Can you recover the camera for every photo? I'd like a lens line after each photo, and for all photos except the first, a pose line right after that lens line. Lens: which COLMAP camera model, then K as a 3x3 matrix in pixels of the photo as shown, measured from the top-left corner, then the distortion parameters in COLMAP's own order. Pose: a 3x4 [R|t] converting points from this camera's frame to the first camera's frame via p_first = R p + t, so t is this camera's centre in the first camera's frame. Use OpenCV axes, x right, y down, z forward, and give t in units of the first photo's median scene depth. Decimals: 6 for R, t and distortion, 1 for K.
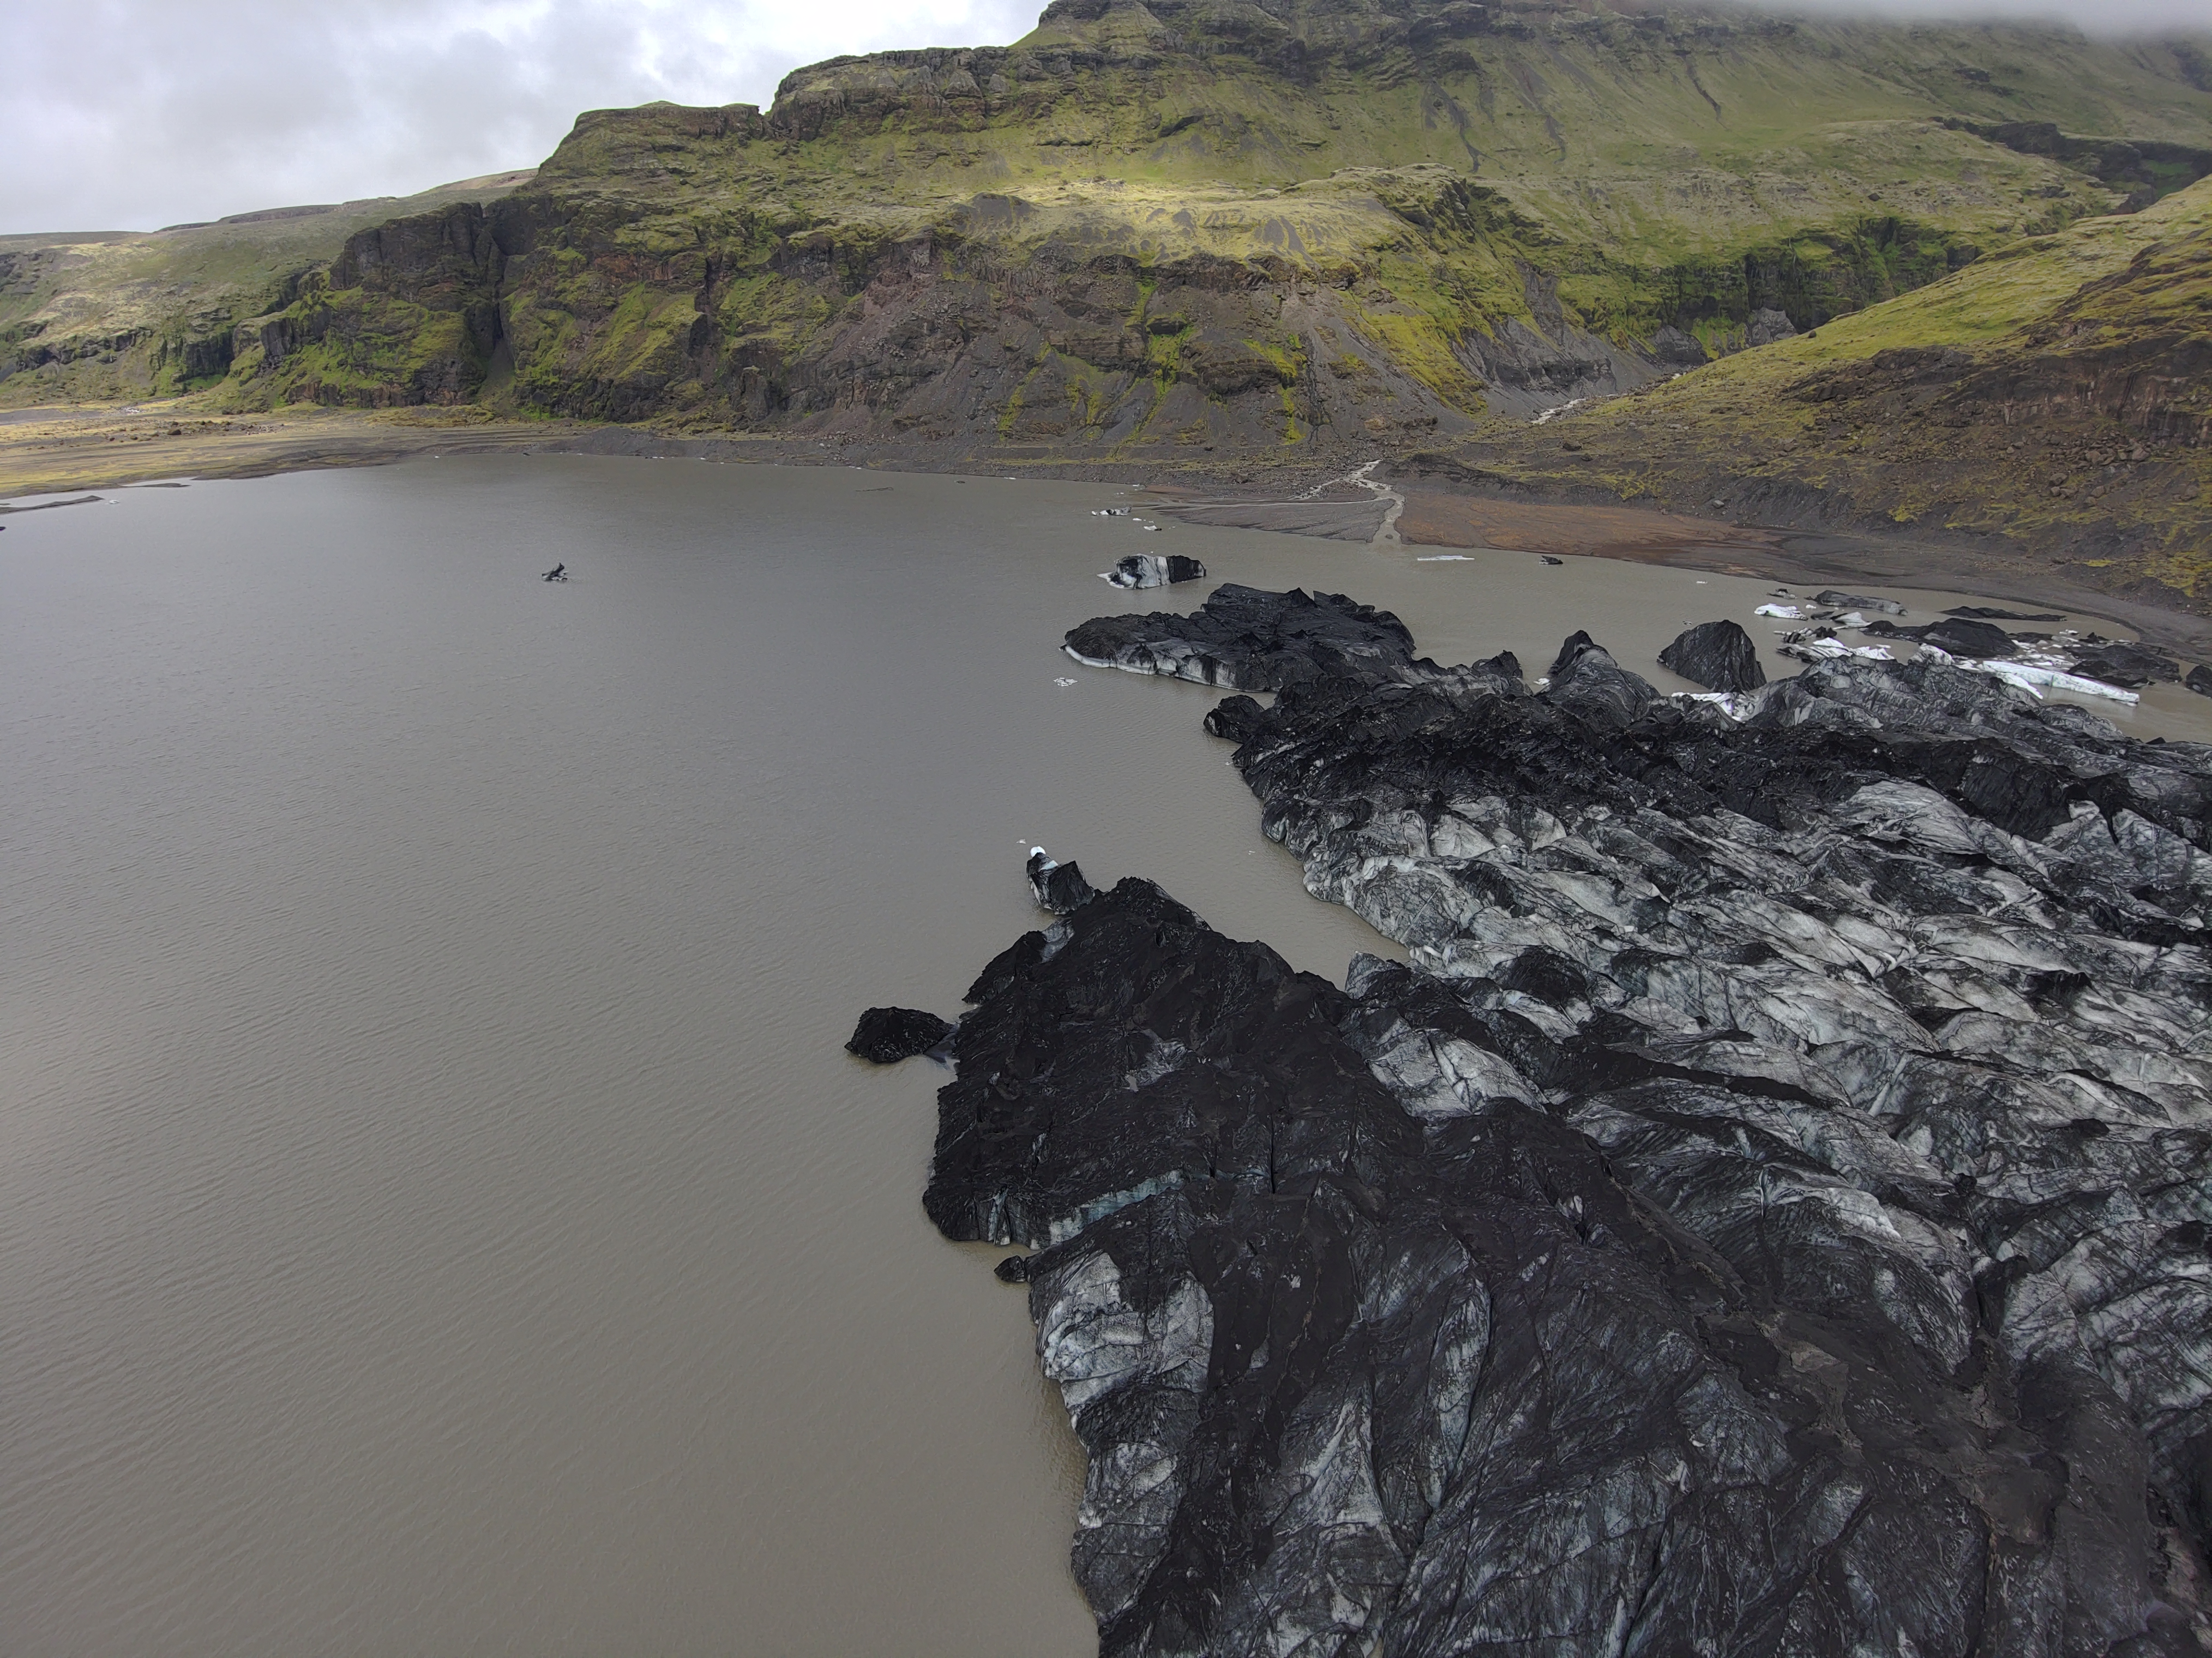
lens RADIAL K [[1343.5, 0, 1046.9], [0, 1343.5, 820.8], [0, 0, 1]] dist [0.066045, -0.092522]
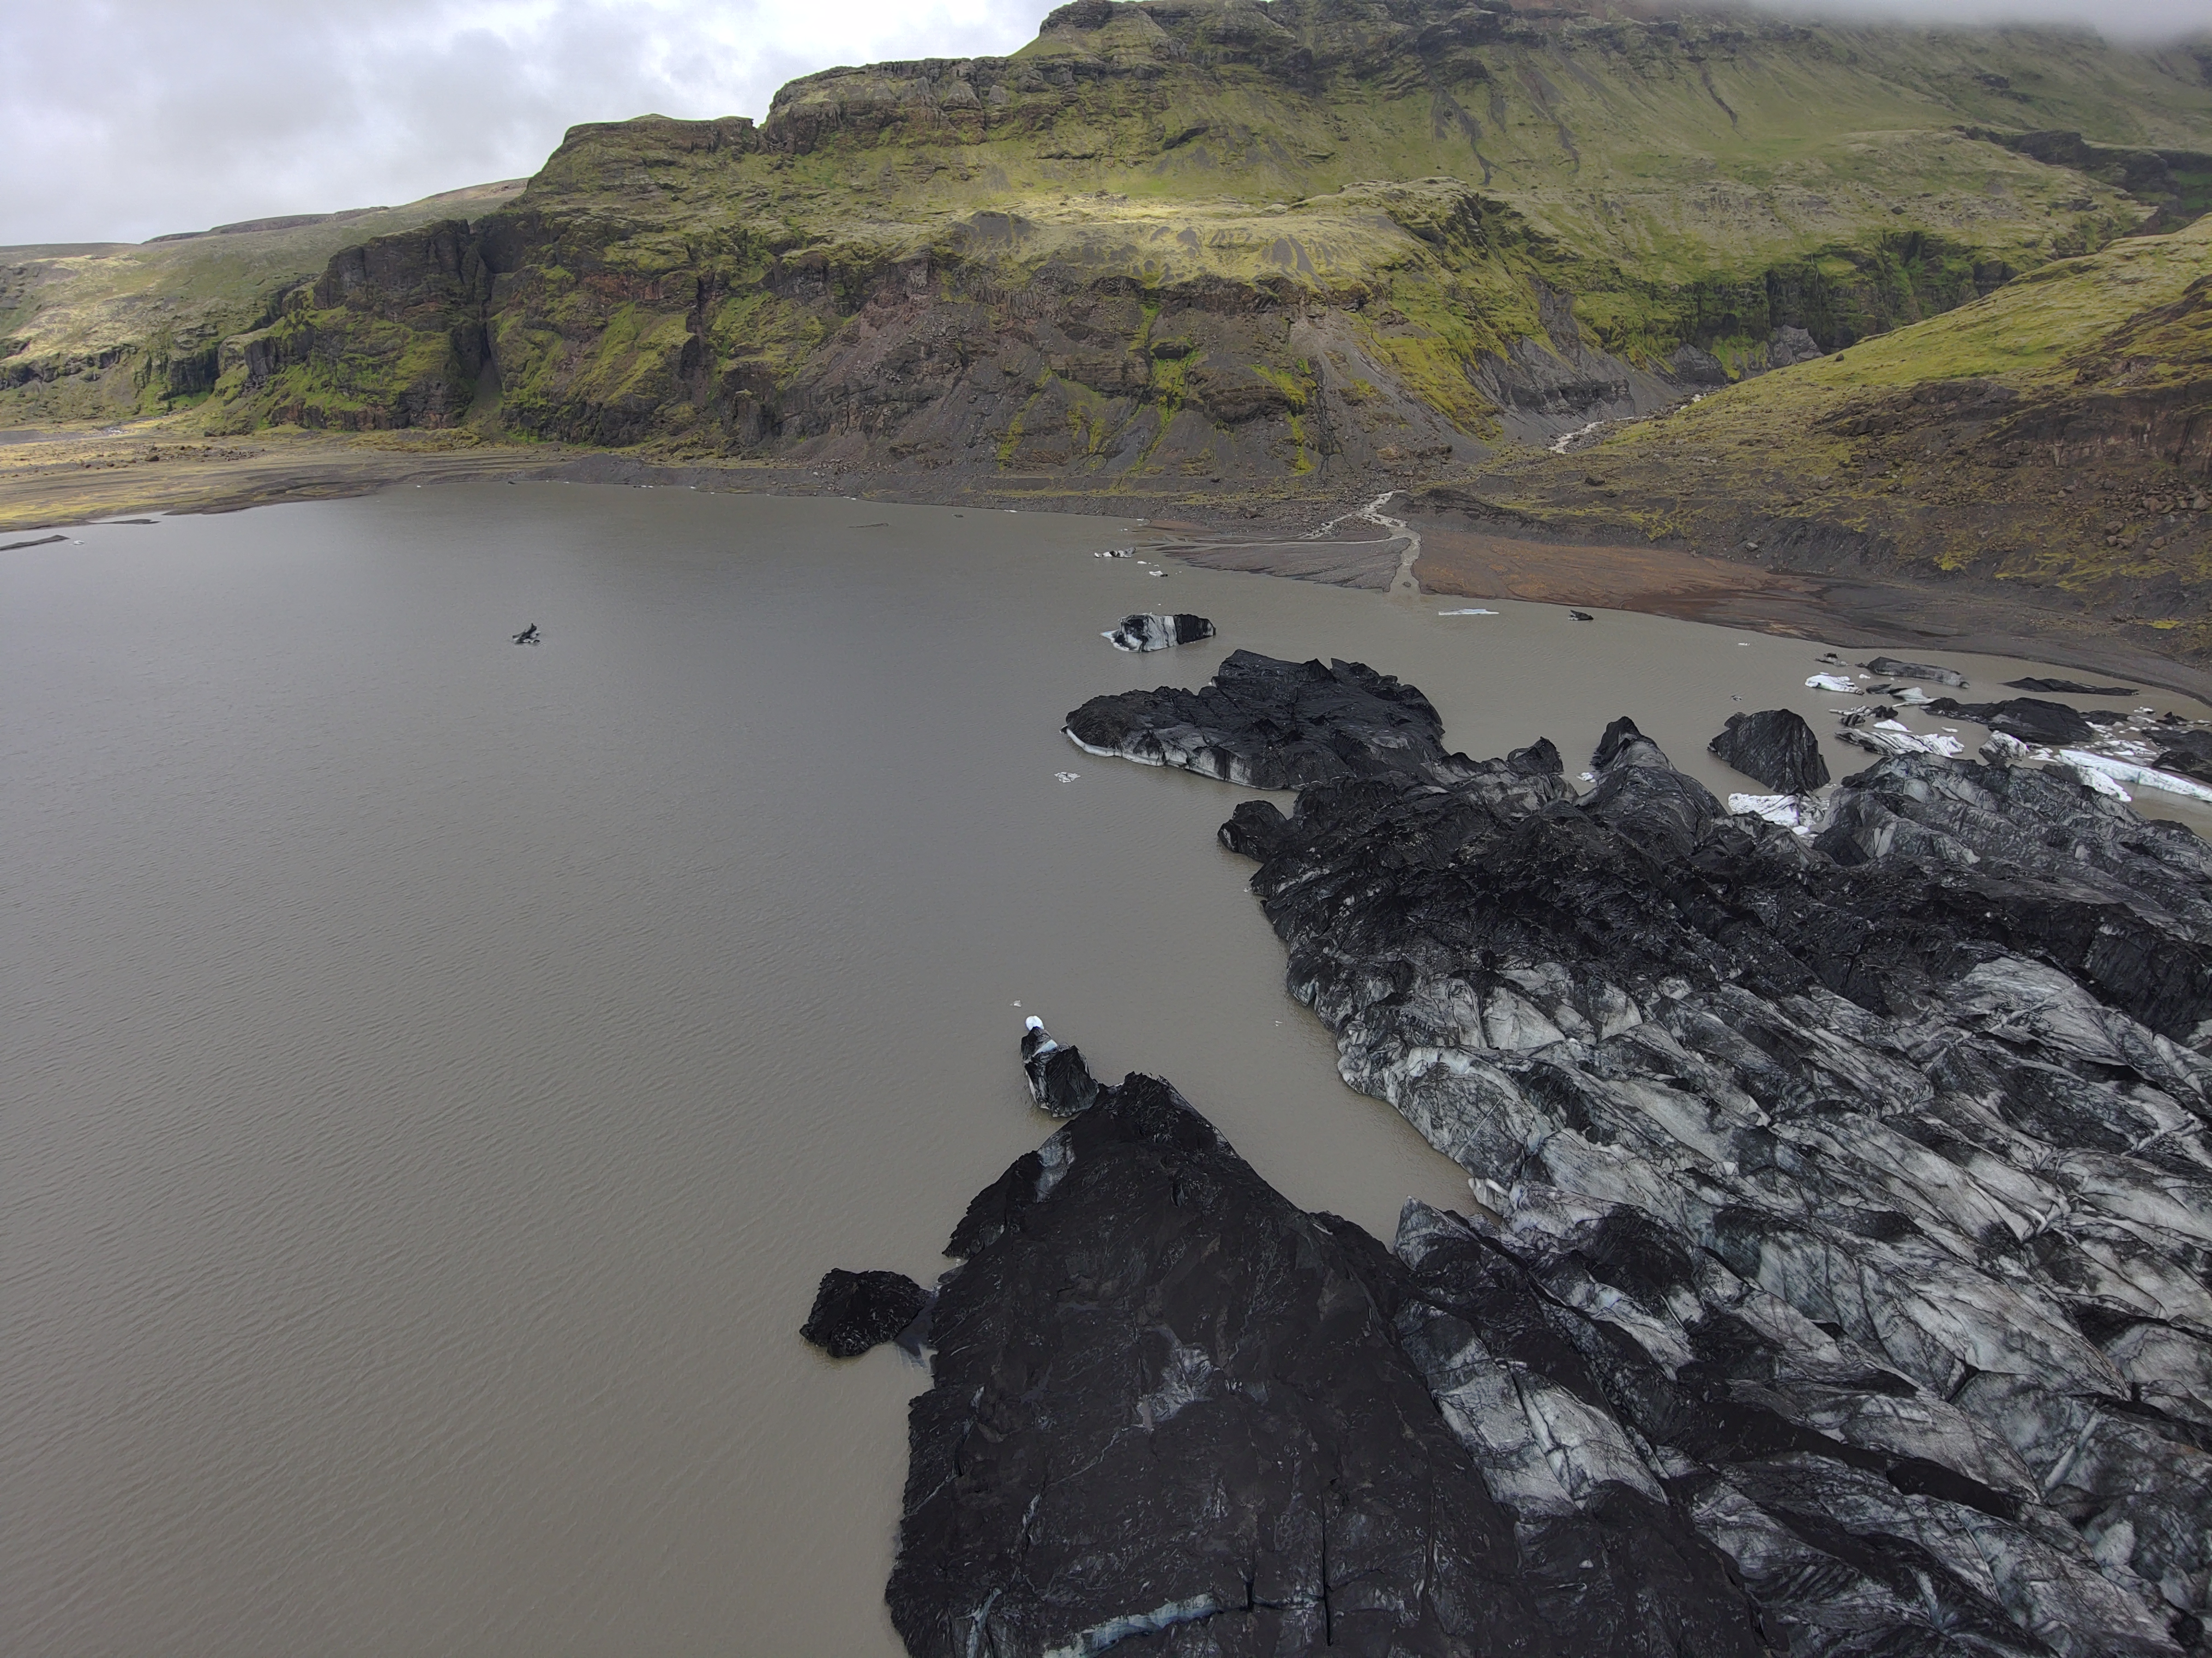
lens RADIAL K [[1343.6, 0, 1046.8], [0, 1343.6, 821.5], [0, 0, 1]] dist [0.063679, -0.089415]
pose [[0.999996, -0.001493, -0.002269, 0.002481], [0.001496, 0.999998, 0.001257, -0.077481], [0.002268, -0.001260, 0.999997, 0.083546]]
